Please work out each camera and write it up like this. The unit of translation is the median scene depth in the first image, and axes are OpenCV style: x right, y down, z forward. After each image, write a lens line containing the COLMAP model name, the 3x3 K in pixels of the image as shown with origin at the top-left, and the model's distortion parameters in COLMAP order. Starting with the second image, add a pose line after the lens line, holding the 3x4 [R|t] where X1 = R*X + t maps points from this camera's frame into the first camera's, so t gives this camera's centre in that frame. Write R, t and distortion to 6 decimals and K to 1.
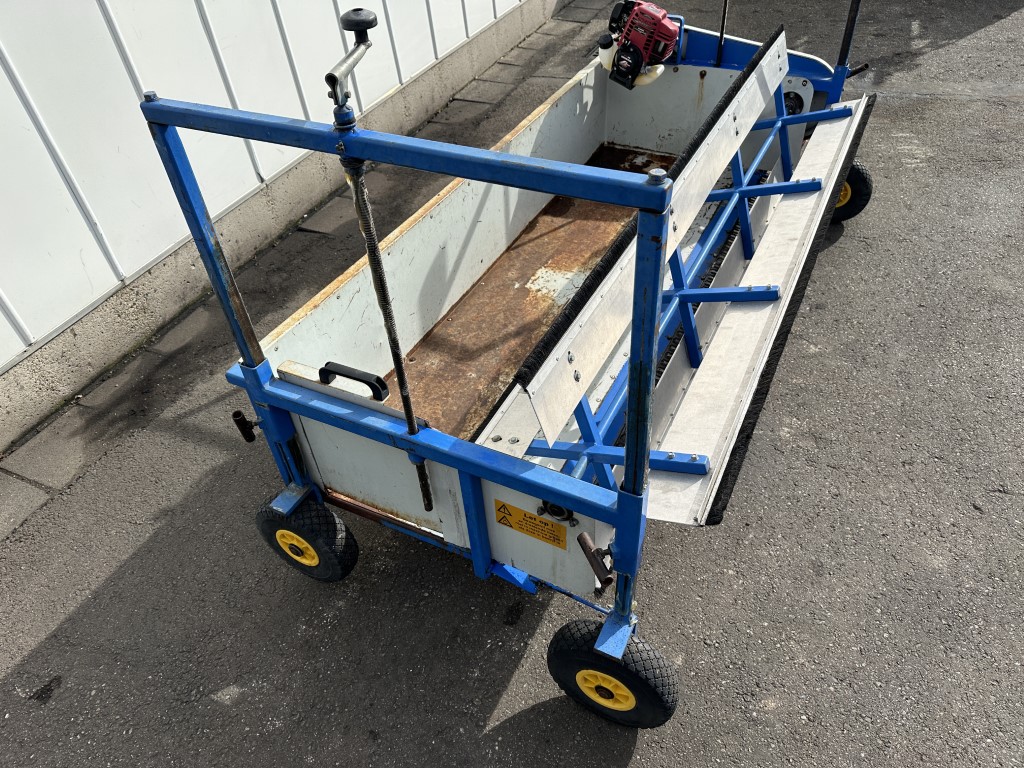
lens RADIAL K [[722.2, 0, 512.0], [0, 722.2, 384.0], [0, 0, 1]] dist [-0.000261, 0.002202]
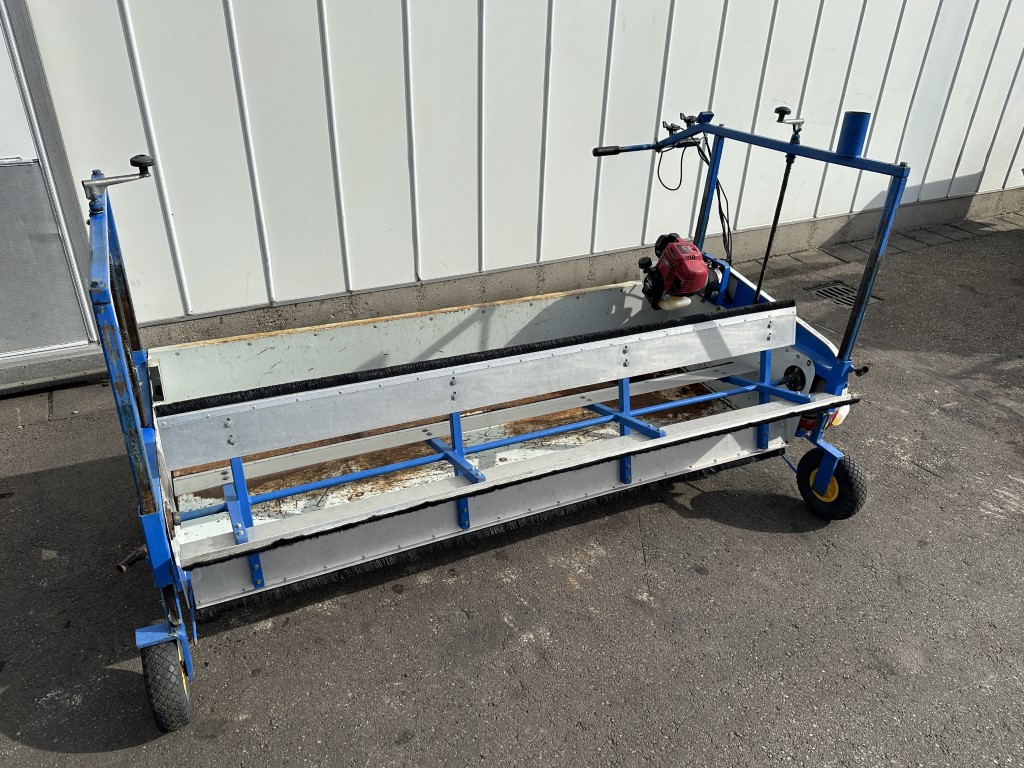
lens RADIAL K [[724.7, 0, 512.0], [0, 724.7, 384.0], [0, 0, 1]] dist [0.088447, -0.122123]
pose [[0.787323, 0.392152, -0.475751, 0.543985], [-0.479460, 0.874557, -0.072581, -0.121995], [0.387608, 0.285248, 0.876580, -0.013128]]
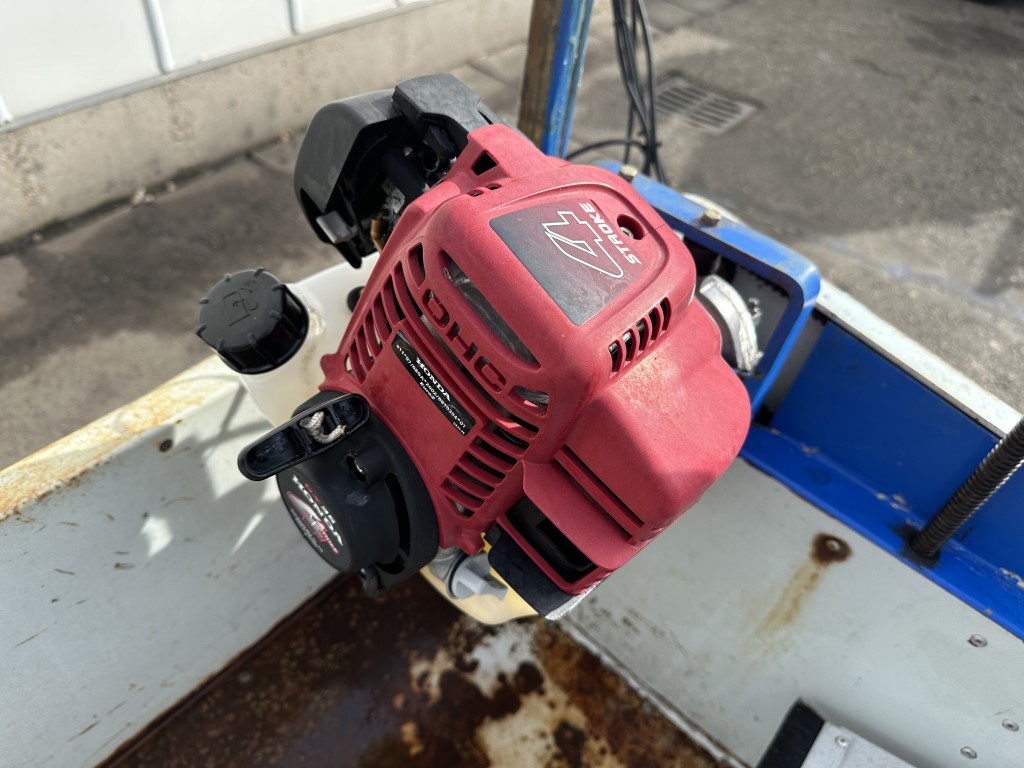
lens RADIAL K [[722.2, 0, 512.0], [0, 722.2, 384.0], [0, 0, 1]] dist [-0.000261, 0.002202]
pose [[0.956110, 0.289385, -0.045930, 0.180160], [-0.286285, 0.956010, 0.063916, -0.458908], [0.062406, -0.047961, 0.996898, 0.806441]]
